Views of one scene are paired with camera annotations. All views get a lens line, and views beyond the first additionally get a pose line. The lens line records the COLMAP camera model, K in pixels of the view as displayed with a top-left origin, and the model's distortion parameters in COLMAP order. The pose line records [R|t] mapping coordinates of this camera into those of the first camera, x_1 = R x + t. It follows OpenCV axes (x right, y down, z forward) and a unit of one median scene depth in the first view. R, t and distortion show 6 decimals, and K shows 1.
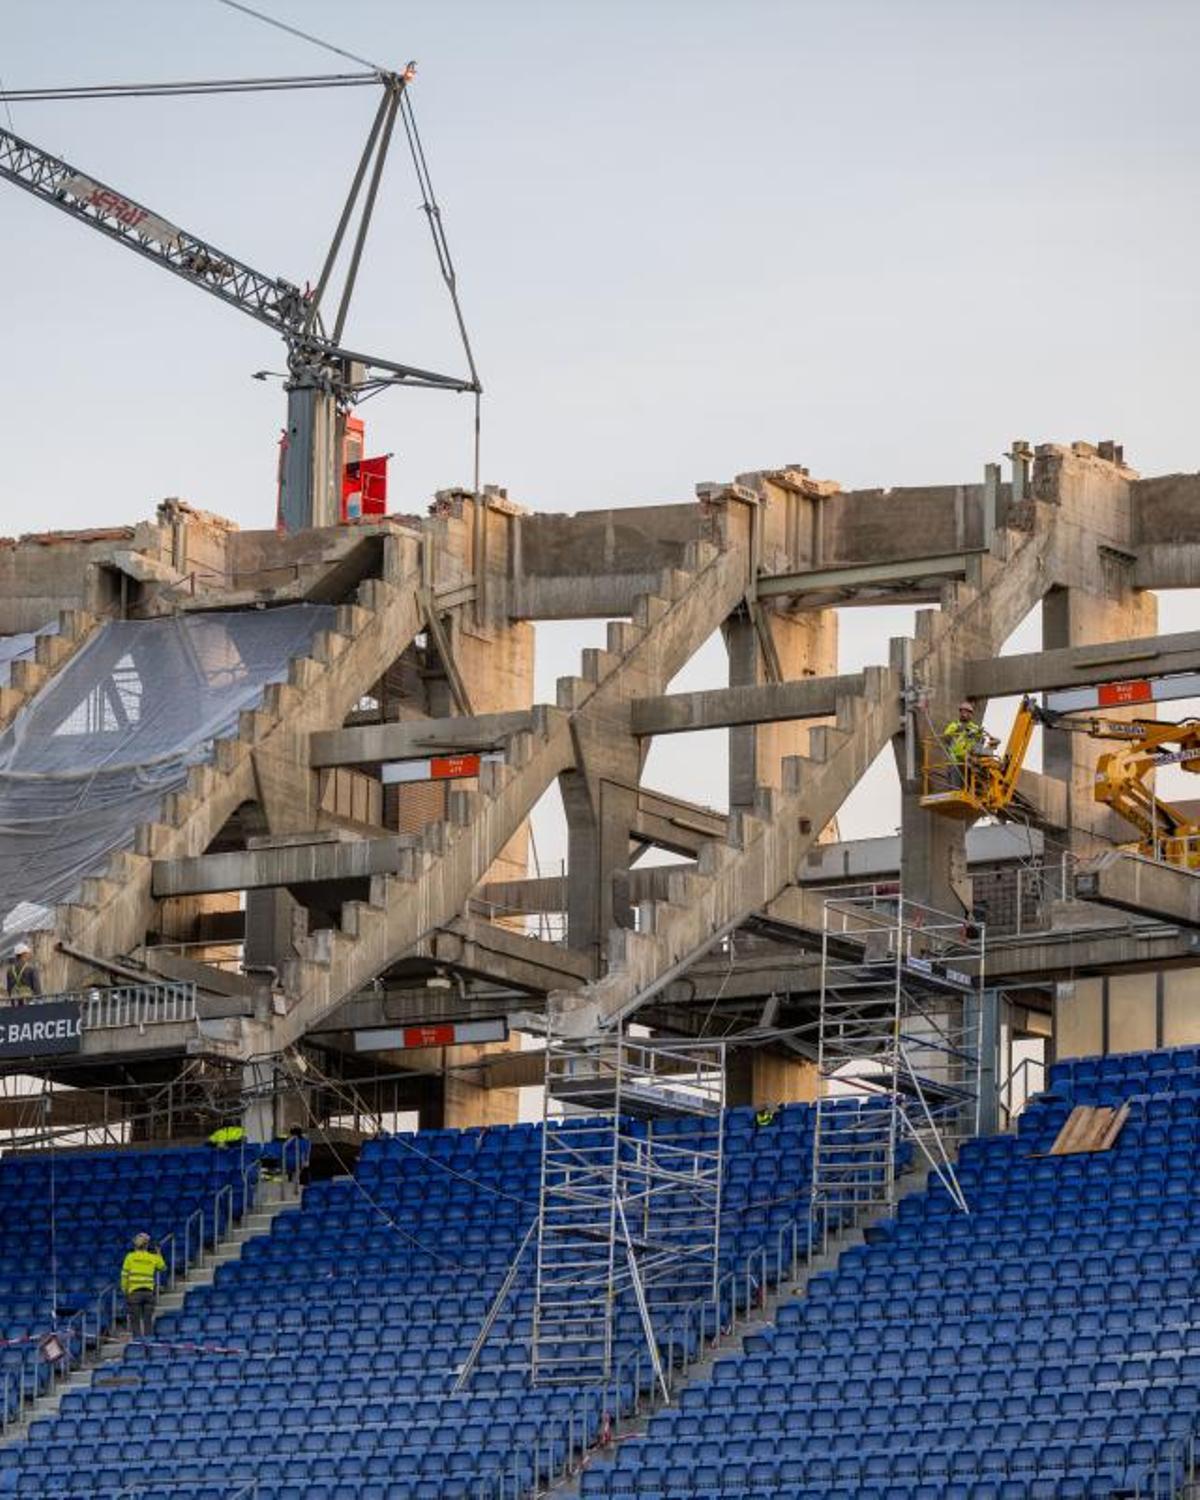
lens RADIAL K [[7265.1, 0, 600.0], [0, 7265.1, 750.0], [0, 0, 1]] dist [-0.052864, 0.989714]
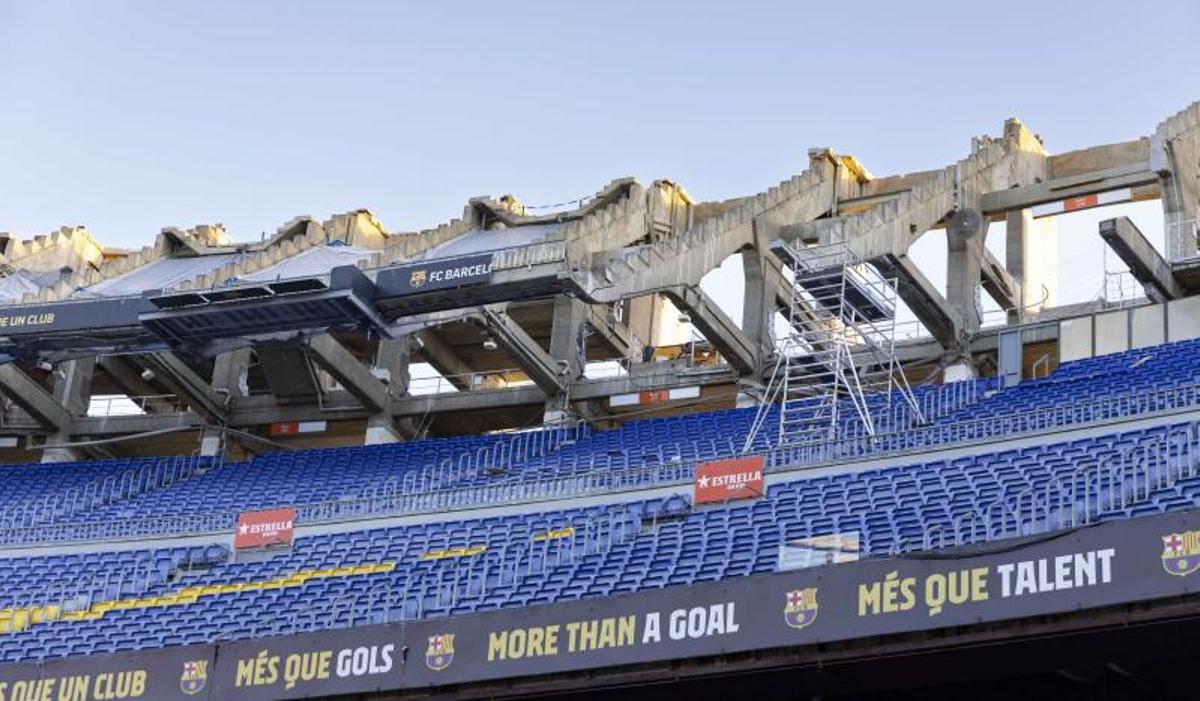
lens RADIAL K [[2340.8, 0, 593.1], [0, 2340.8, 281.1], [0, 0, 1]] dist [0.022279, -0.142424]
pose [[0.994467, 0.099599, 0.033384, -0.059649], [-0.087382, 0.960742, -0.263322, 0.162381], [-0.058300, 0.258948, 0.964130, 0.438689]]
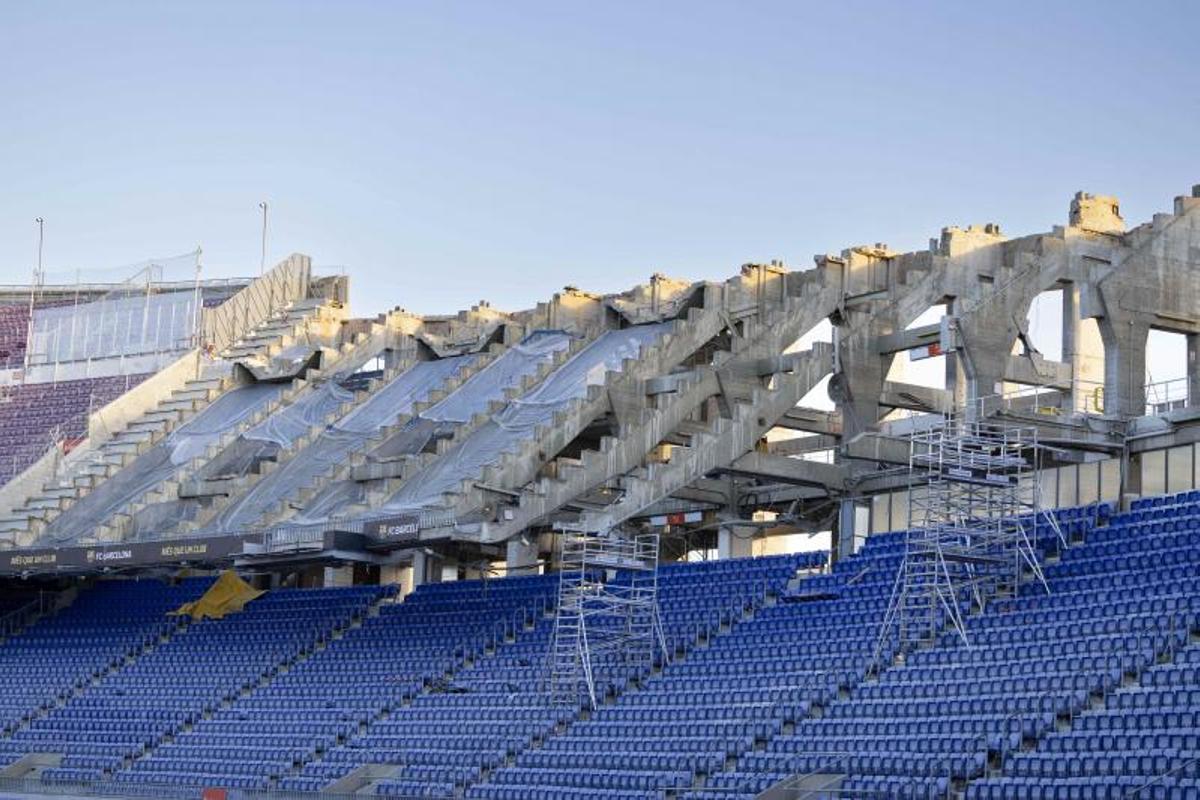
lens RADIAL K [[2488.7, 0, 600.0], [0, 2488.7, 400.0], [0, 0, 1]] dist [0.033691, 0.109501]
pose [[0.920644, -0.035432, -0.388792, 0.241828], [0.042516, 0.999049, 0.009629, -0.004130], [0.388081, -0.025395, 0.921275, 0.307960]]
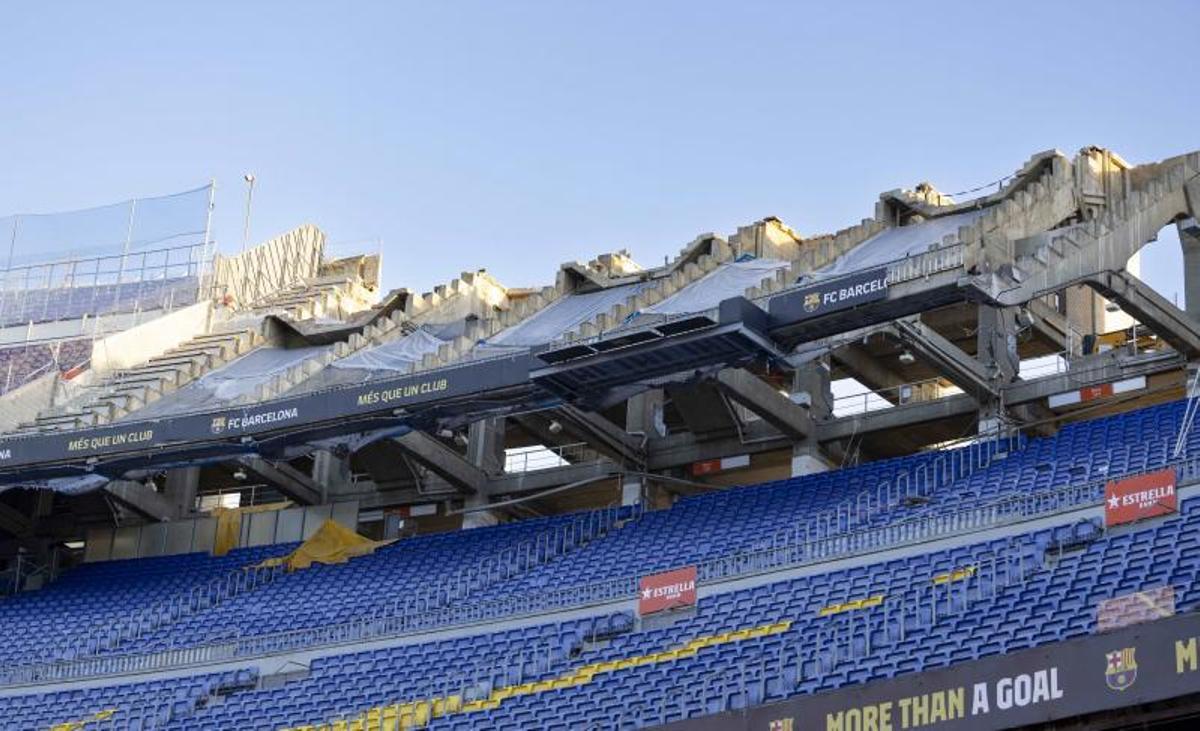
lens RADIAL K [[2630.1, 0, 595.6], [0, 2630.1, 324.6], [0, 0, 1]] dist [0.038650, -0.082263]
pose [[0.987121, -0.017654, -0.158995, -0.039696], [-0.018876, 0.974094, -0.225352, 0.157180], [0.158855, 0.225451, 0.961216, 0.412295]]
